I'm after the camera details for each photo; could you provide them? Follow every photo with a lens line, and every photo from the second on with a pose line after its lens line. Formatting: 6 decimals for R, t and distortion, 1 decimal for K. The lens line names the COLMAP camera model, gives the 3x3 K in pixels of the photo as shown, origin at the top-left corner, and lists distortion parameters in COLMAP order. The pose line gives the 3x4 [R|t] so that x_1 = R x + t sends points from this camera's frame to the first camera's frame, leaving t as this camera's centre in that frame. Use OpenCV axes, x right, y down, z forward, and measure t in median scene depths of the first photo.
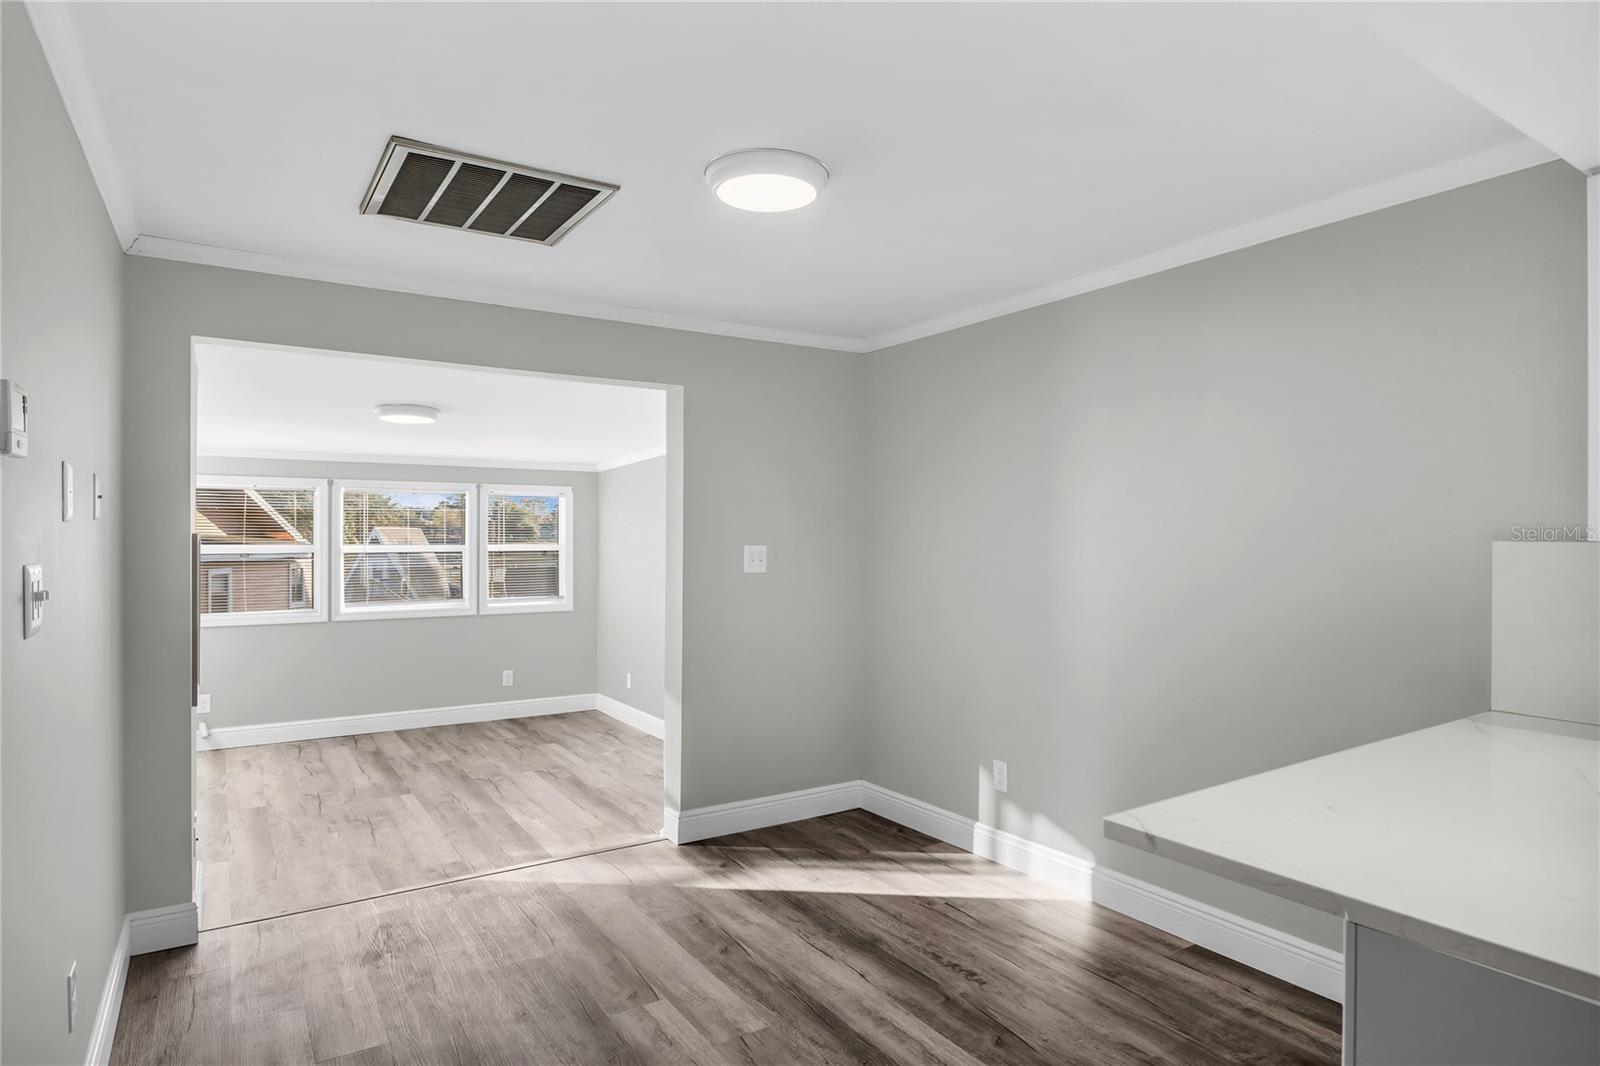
lens RADIAL K [[869.2, 0, 794.0], [0, 869.2, 530.4], [0, 0, 1]] dist [-0.002308, -0.000932]
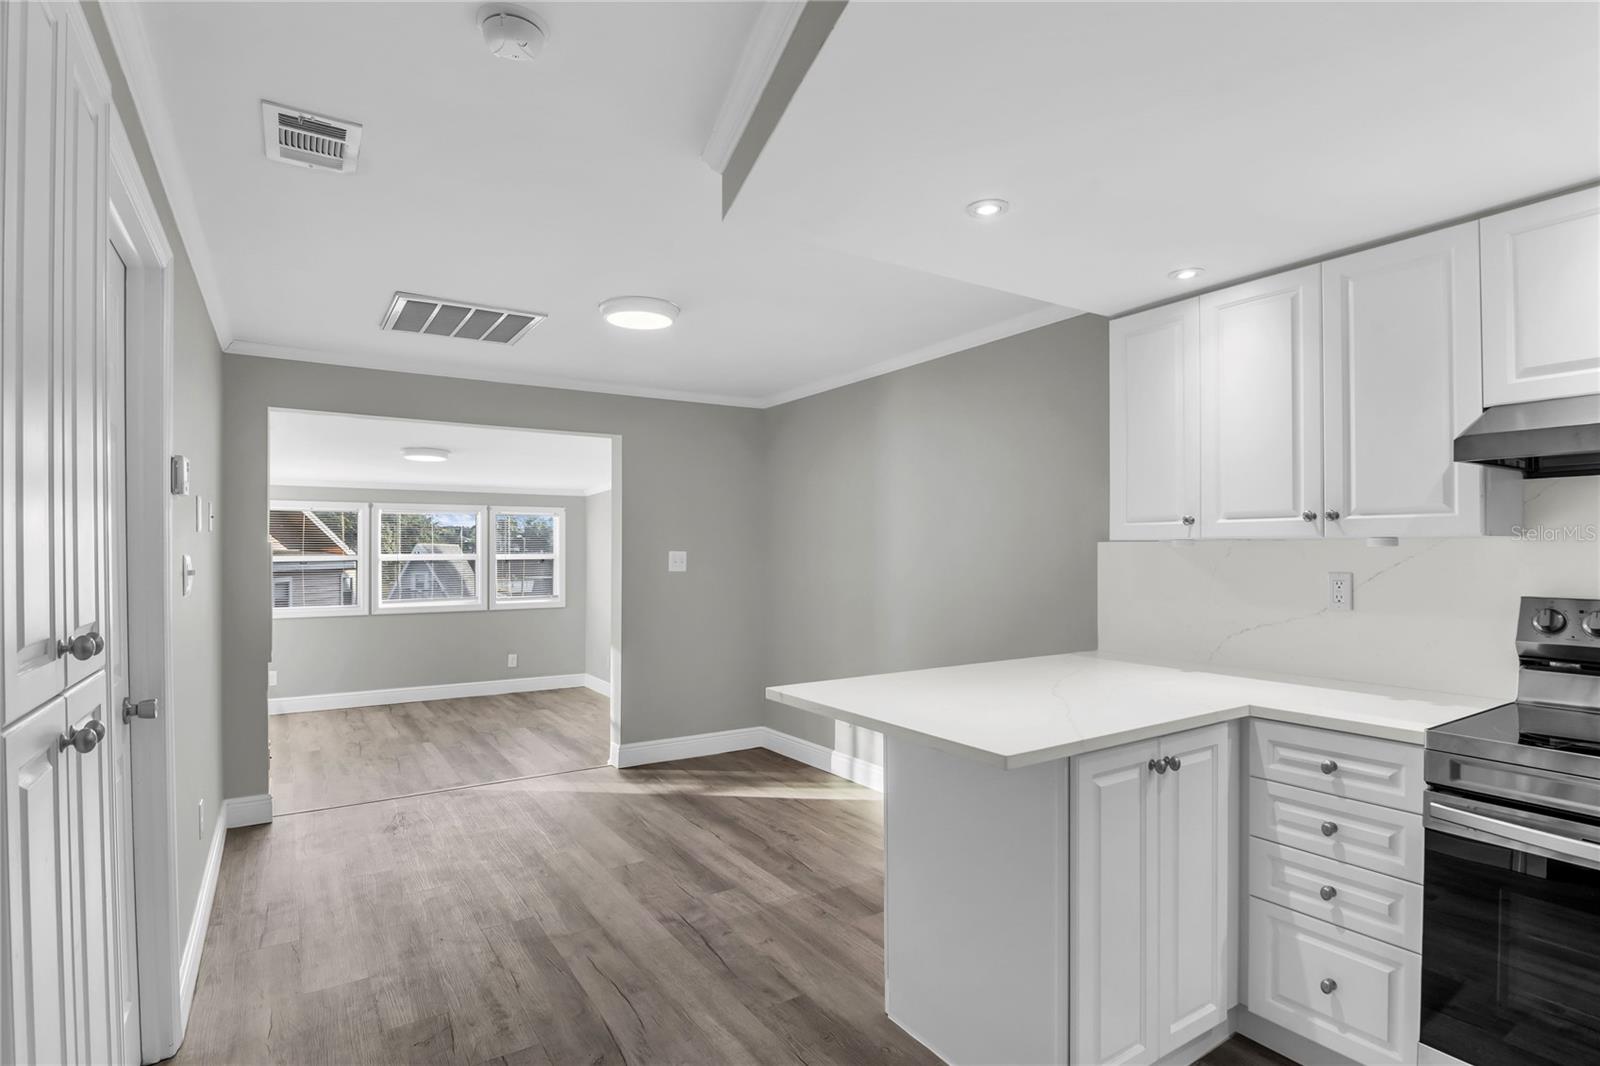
lens RADIAL K [[782.2, 0, 792.9], [0, 782.2, 541.5], [0, 0, 1]] dist [-0.004124, 0.000082]
pose [[0.999988, -0.003479, -0.003515, 0.147425], [0.003460, 0.999981, -0.005146, 0.009443], [0.003533, 0.005134, 0.999981, -0.236379]]
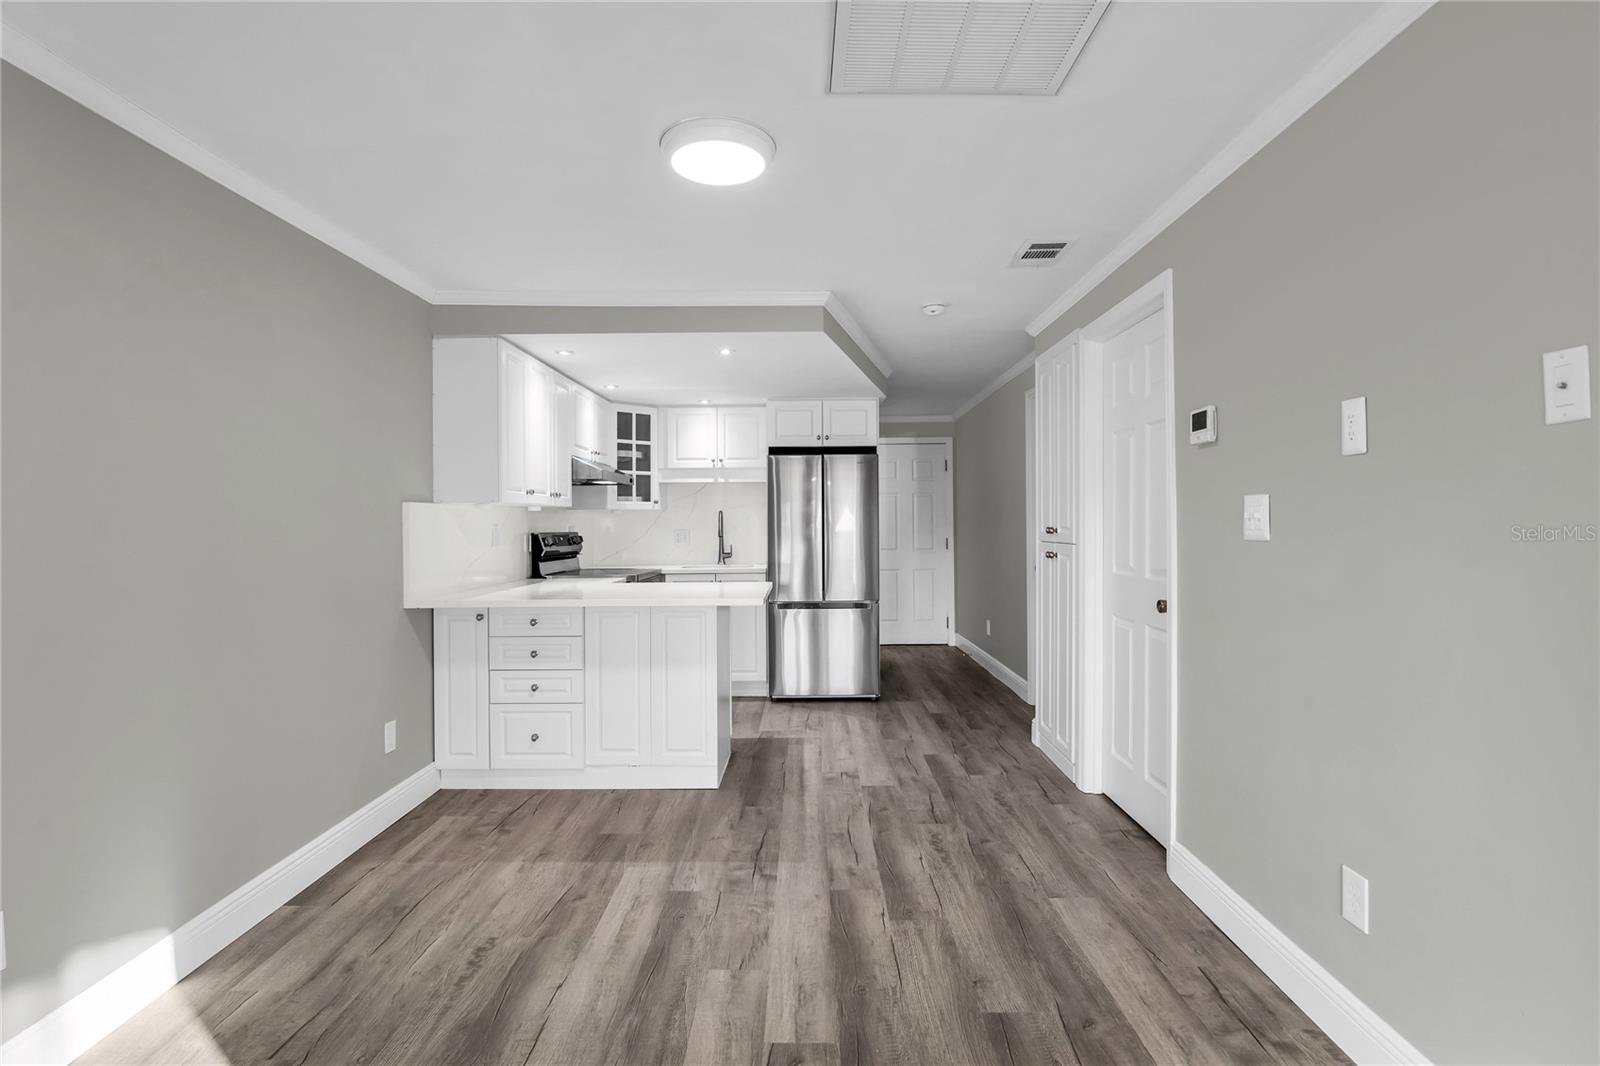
lens RADIAL K [[757.3, 0, 809.5], [0, 757.3, 512.1], [0, 0, 1]] dist [-0.027533, 0.000369]
pose [[-0.838665, 0.015667, 0.544422, -0.374774], [0.007003, 0.999814, -0.017984, 0.036762], [-0.544602, -0.011270, -0.838619, 1.028914]]
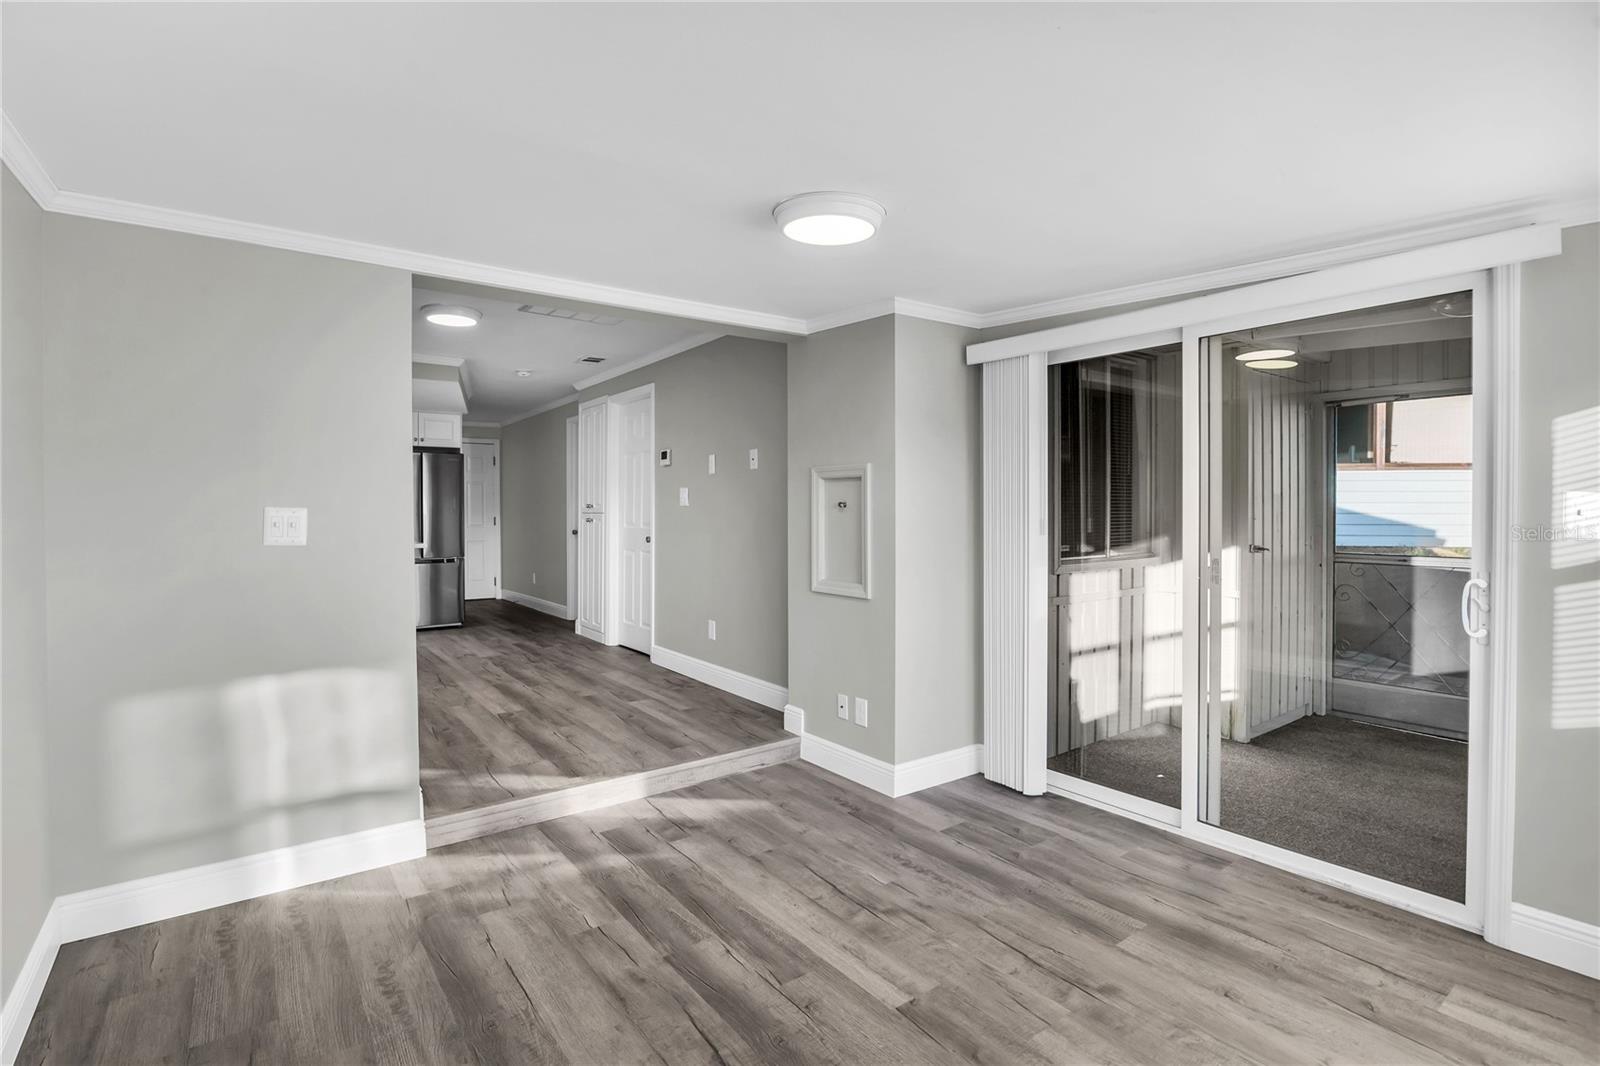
lens RADIAL K [[757.3, 0, 798.3], [0, 757.3, 522.0], [0, 0, 1]] dist [-0.027533, 0.000369]
pose [[-0.998301, 0.004488, -0.058099, -0.476729], [0.003831, 0.999928, 0.011415, 0.063660], [0.058146, 0.011173, -0.998246, 1.771953]]
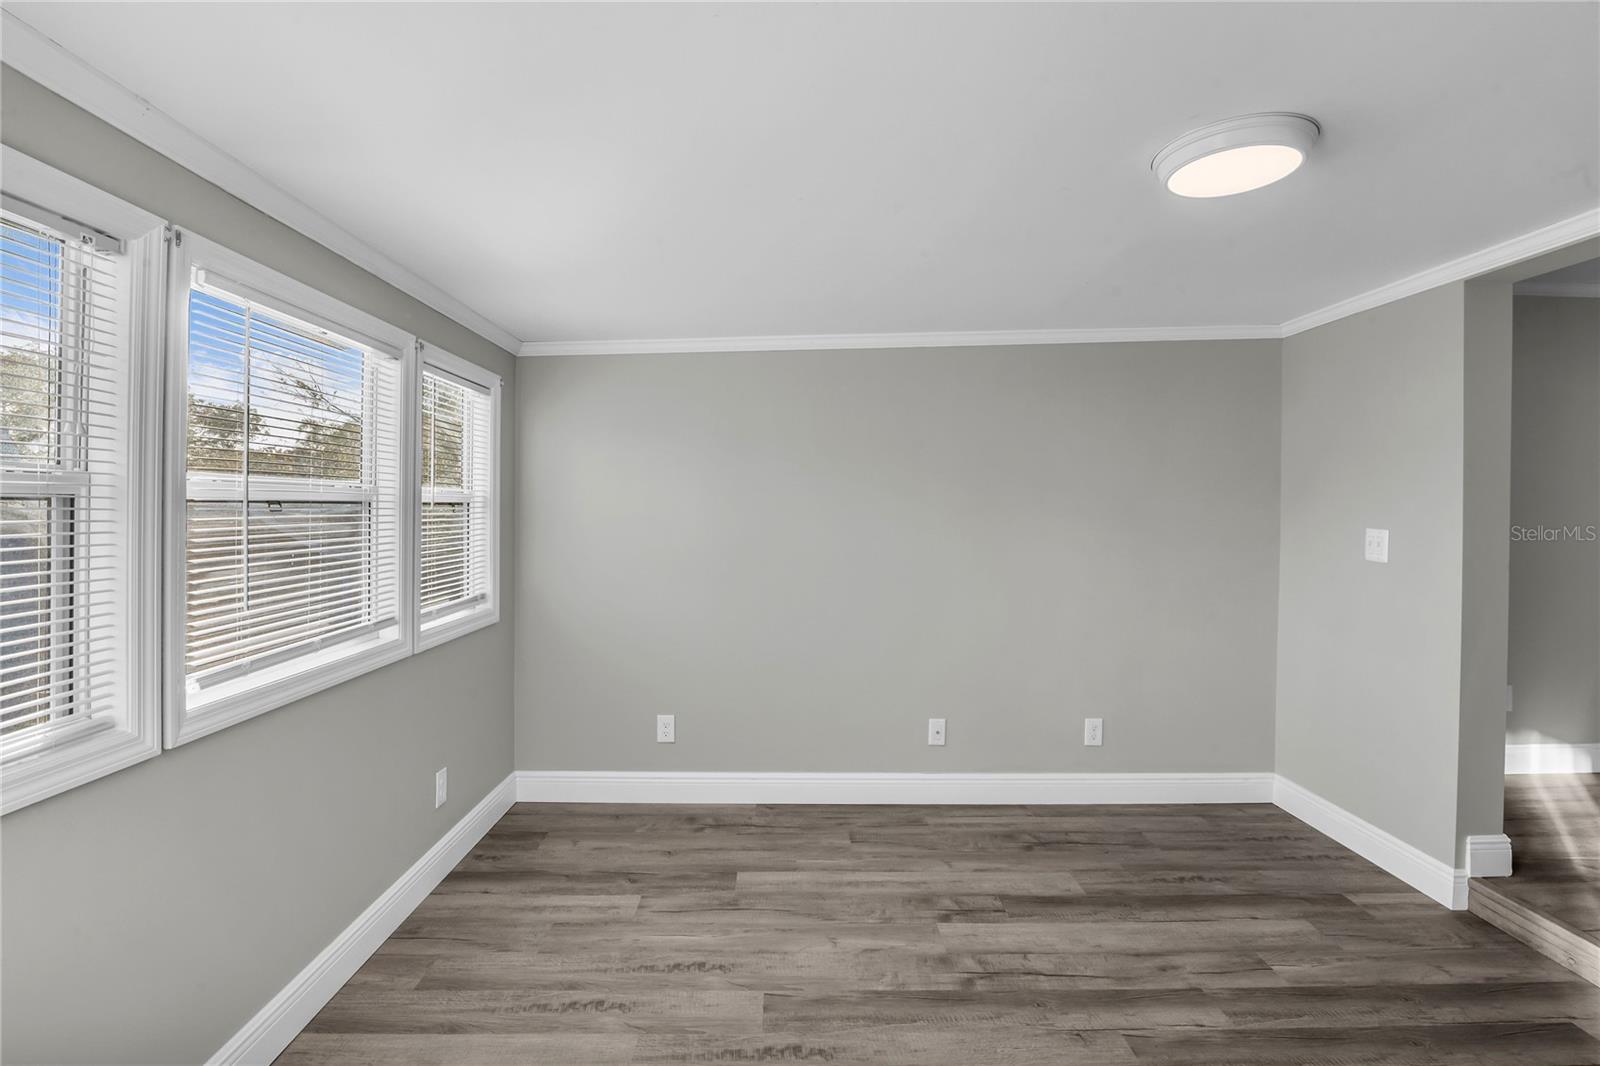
lens RADIAL K [[757.3, 0, 792.7], [0, 757.3, 526.7], [0, 0, 1]] dist [-0.027533, 0.000369]
pose [[0.540293, -0.009018, 0.841429, -1.020067], [-0.014623, 0.999691, 0.020103, 0.048097], [-0.841350, -0.023166, 0.539994, 1.183280]]
